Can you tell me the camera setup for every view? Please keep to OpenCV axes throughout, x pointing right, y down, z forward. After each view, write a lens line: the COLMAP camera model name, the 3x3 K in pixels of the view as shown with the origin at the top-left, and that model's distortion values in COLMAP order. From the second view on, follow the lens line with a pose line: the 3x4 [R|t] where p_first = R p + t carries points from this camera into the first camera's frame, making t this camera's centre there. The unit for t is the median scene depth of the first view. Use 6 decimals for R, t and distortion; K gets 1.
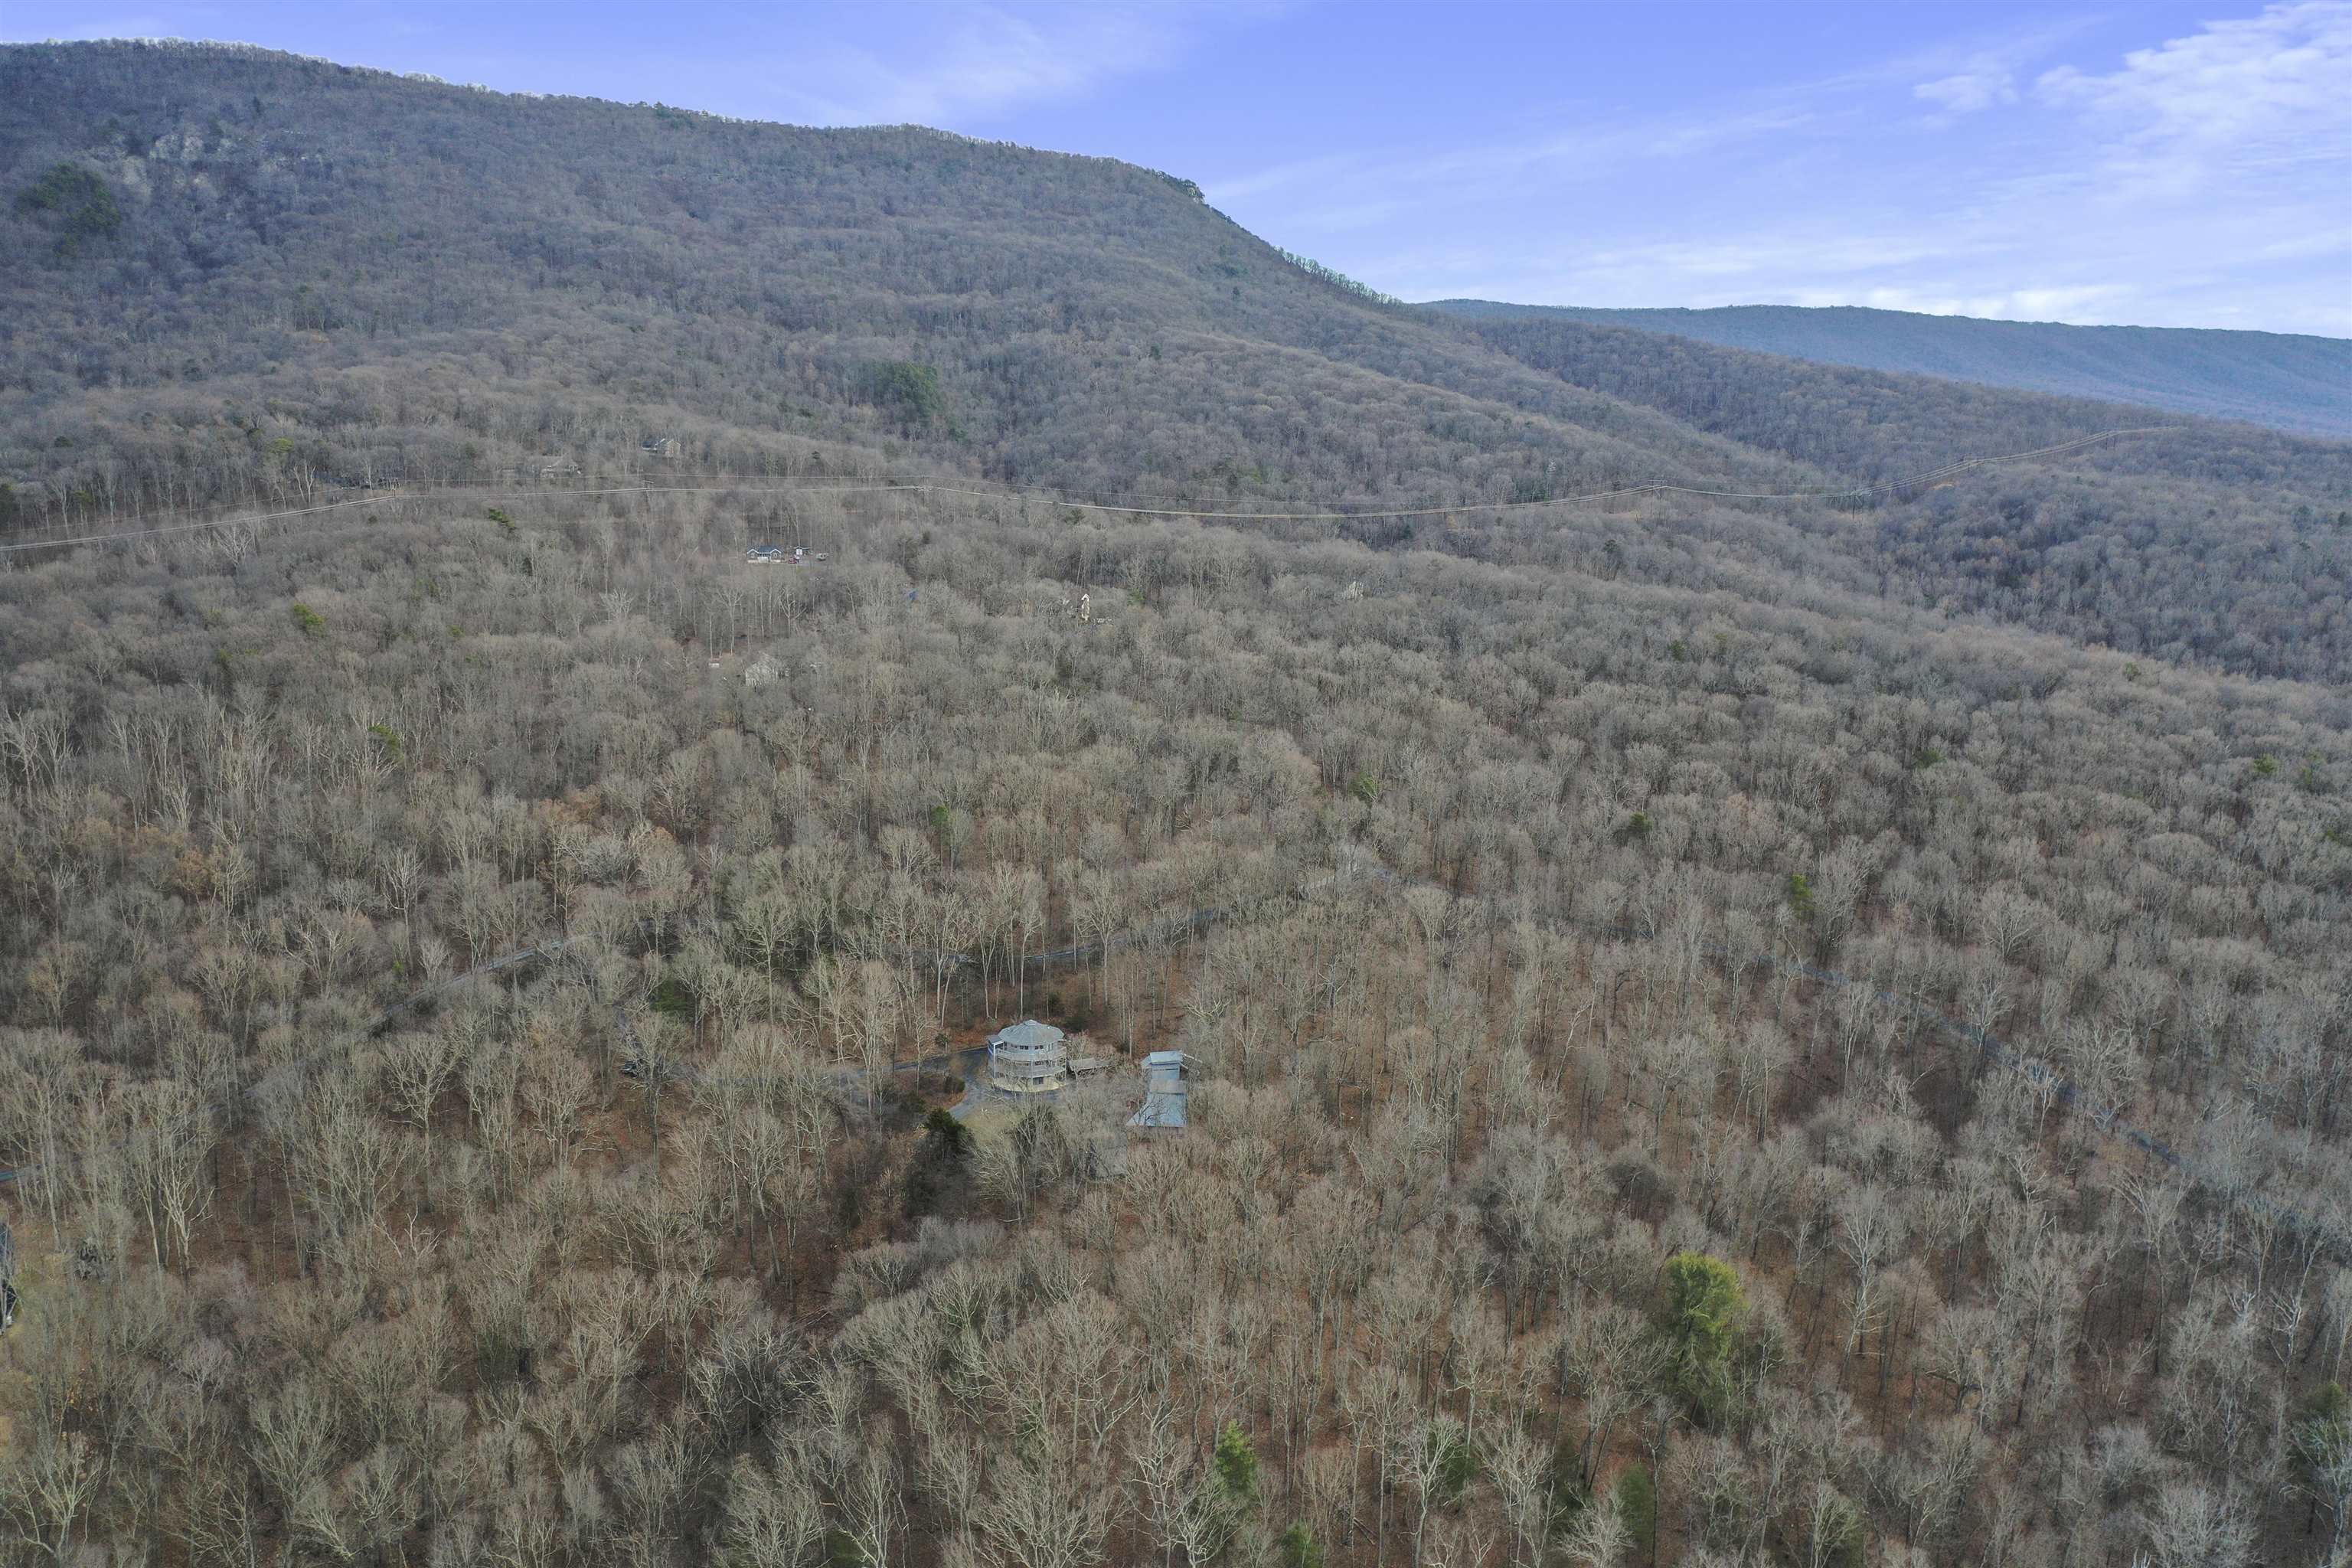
lens RADIAL K [[1846.9, 0, 1165.2], [0, 1846.9, 778.3], [0, 0, 1]] dist [-0.007552, -0.000951]
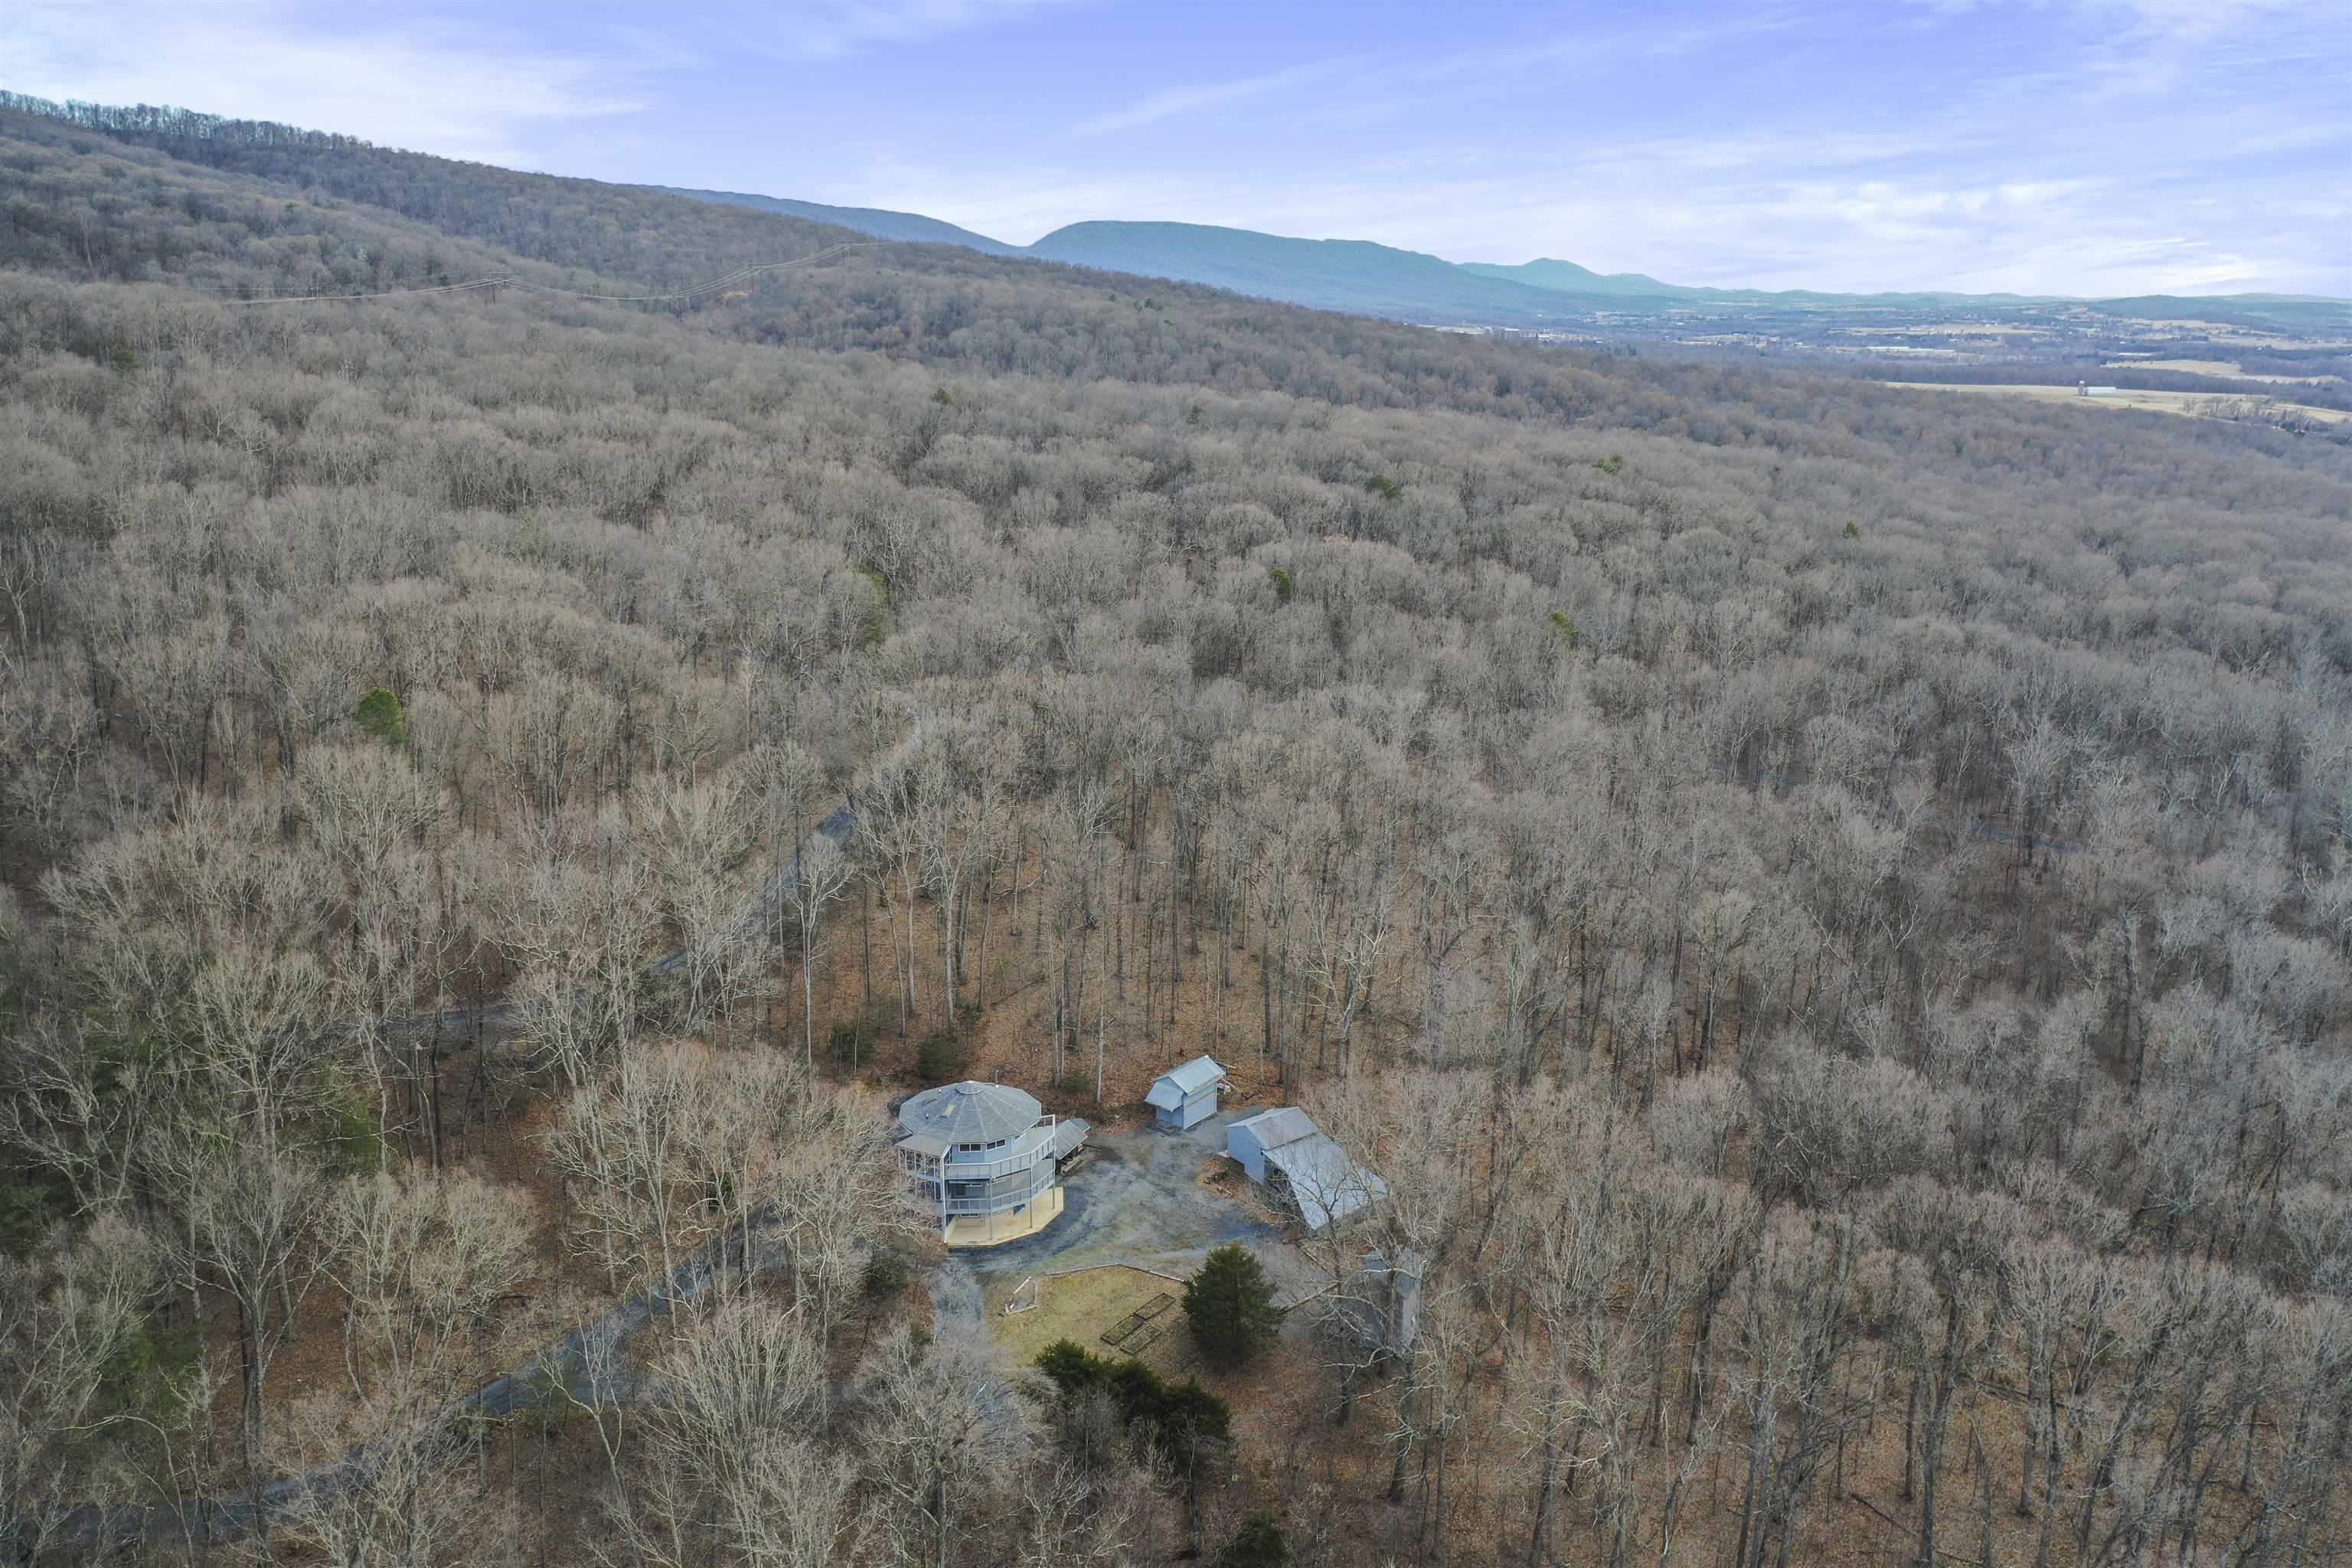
lens RADIAL K [[1846.9, 0, 1165.2], [0, 1846.9, 778.3], [0, 0, 1]] dist [-0.007552, -0.000951]
pose [[0.728578, -0.177516, 0.661560, -0.088450], [0.132580, 0.984116, 0.118057, 0.002724], [-0.672009, 0.001695, 0.740541, 0.170794]]
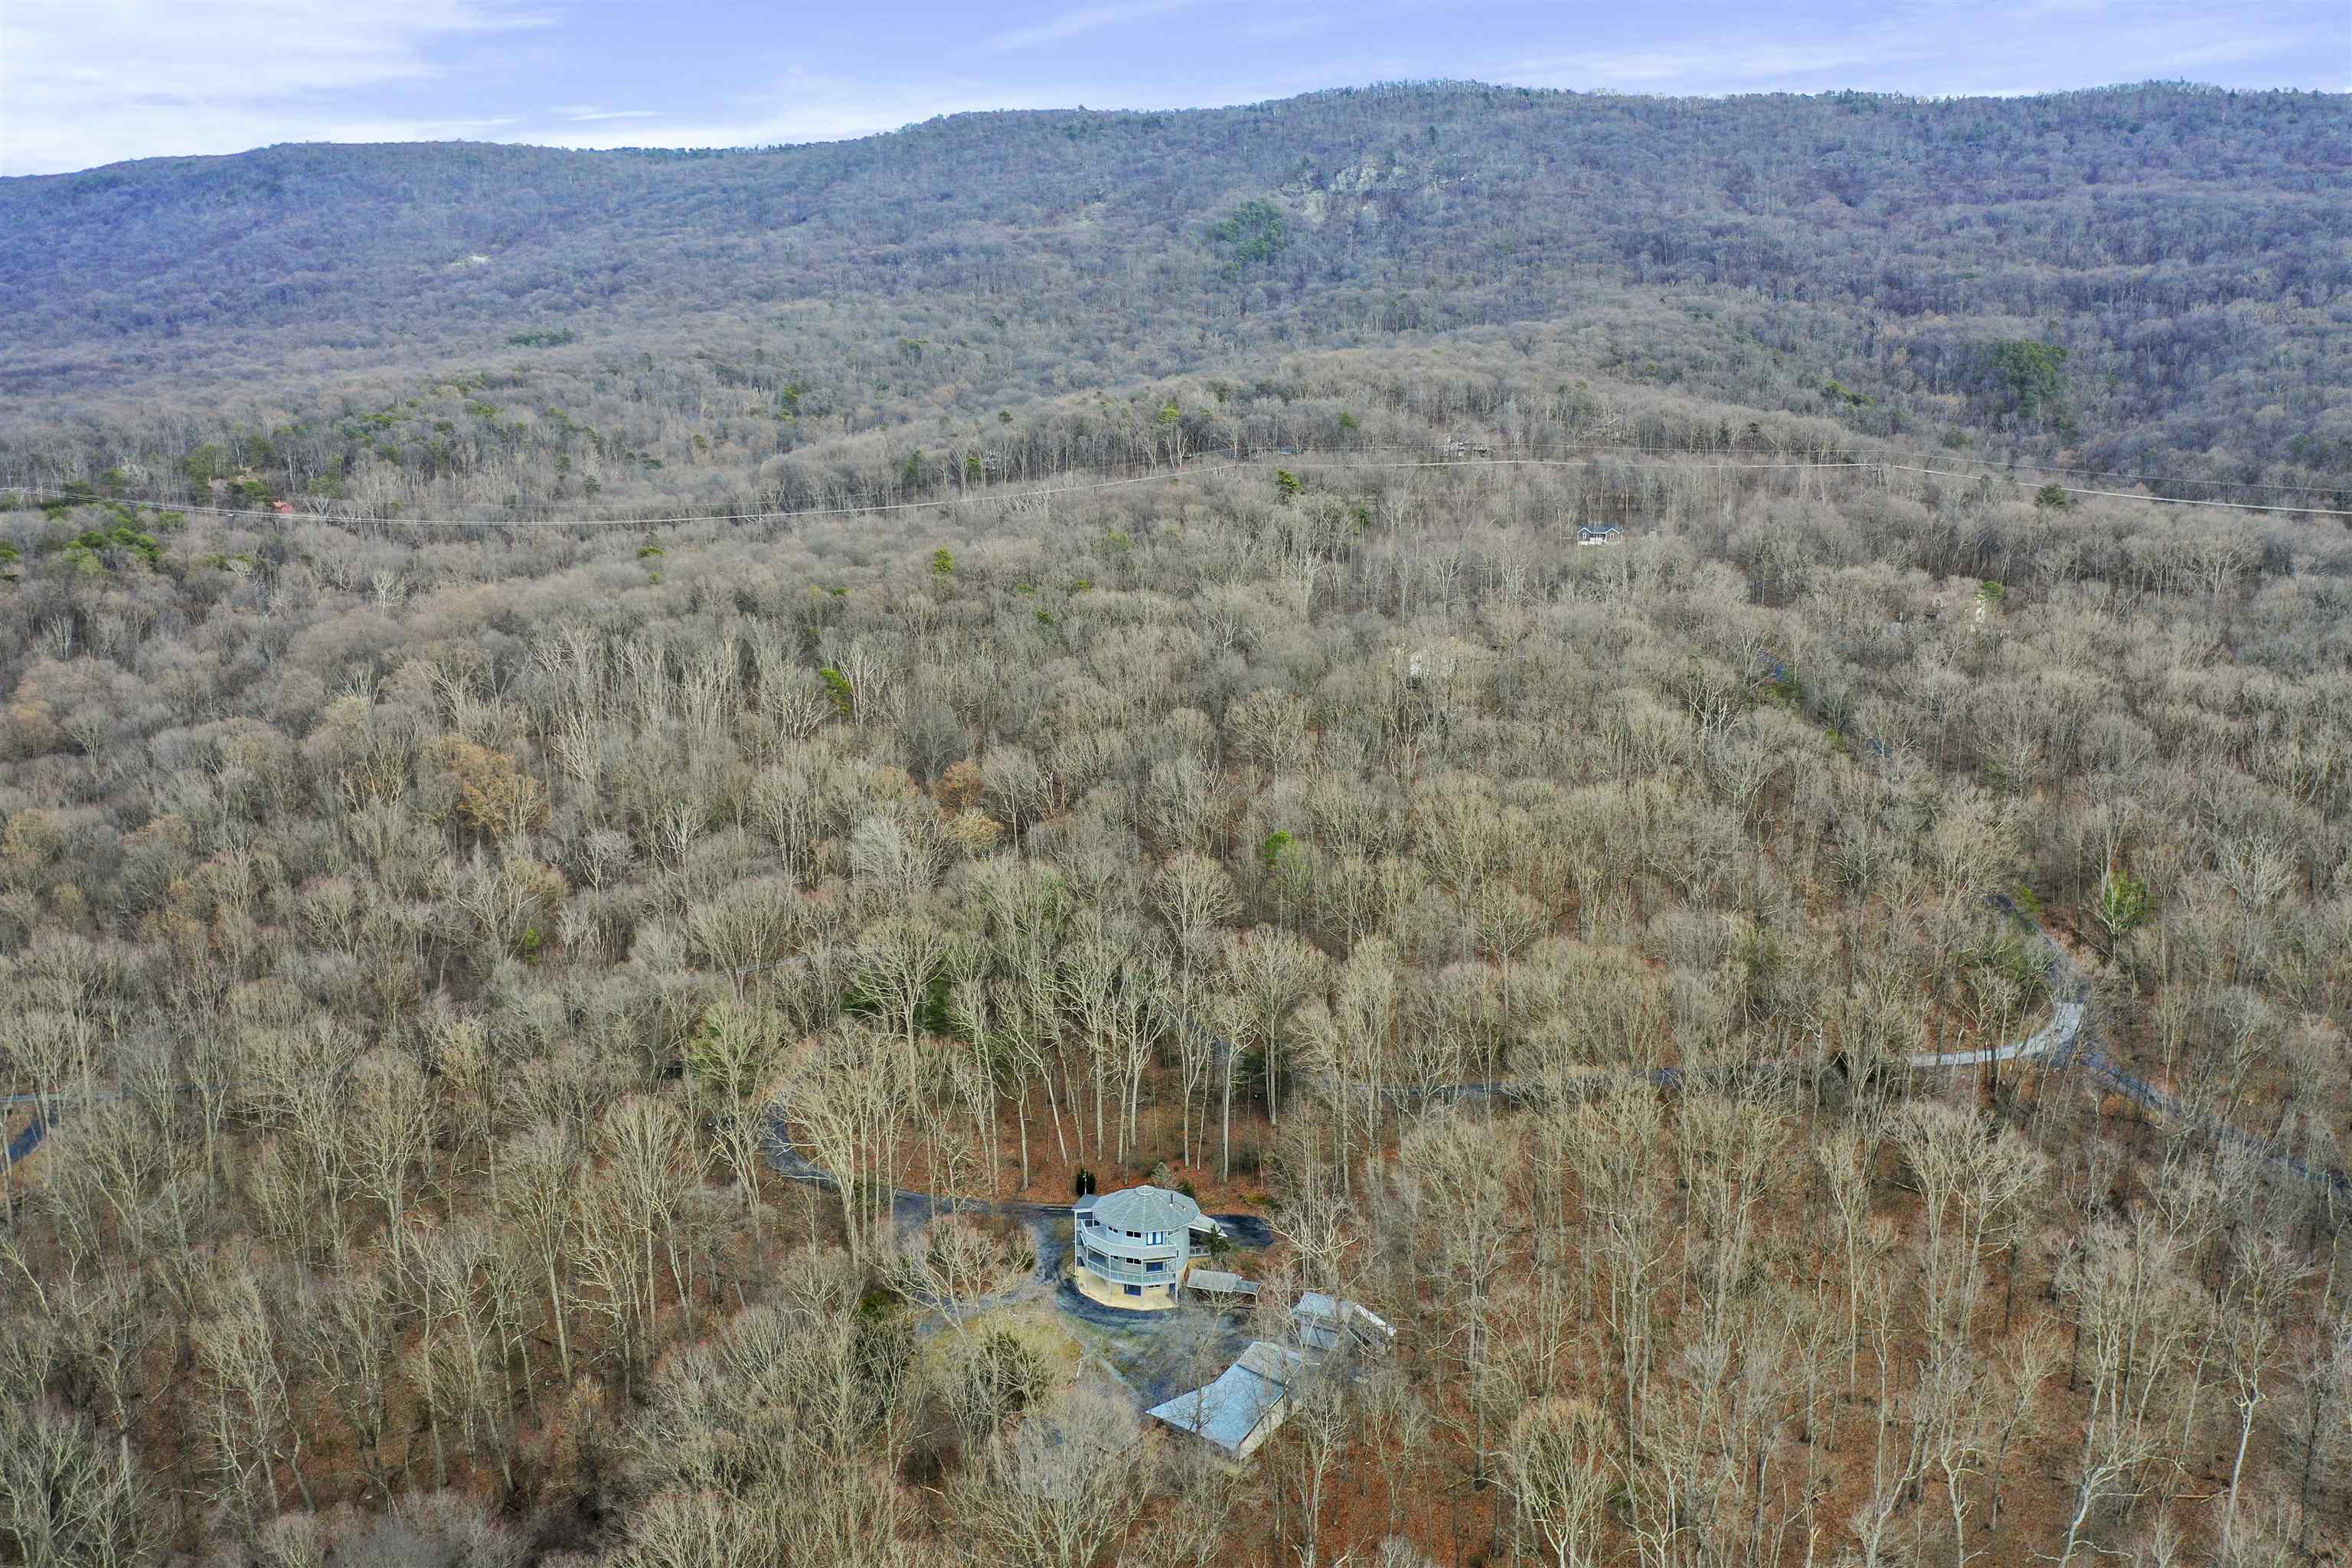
lens RADIAL K [[1846.9, 0, 1165.2], [0, 1846.9, 778.3], [0, 0, 1]] dist [-0.007552, -0.000951]
pose [[0.789017, 0.099210, -0.606308, 0.077689], [-0.113037, 0.993470, 0.015461, -0.003266], [0.603883, 0.056337, 0.795079, 0.139974]]
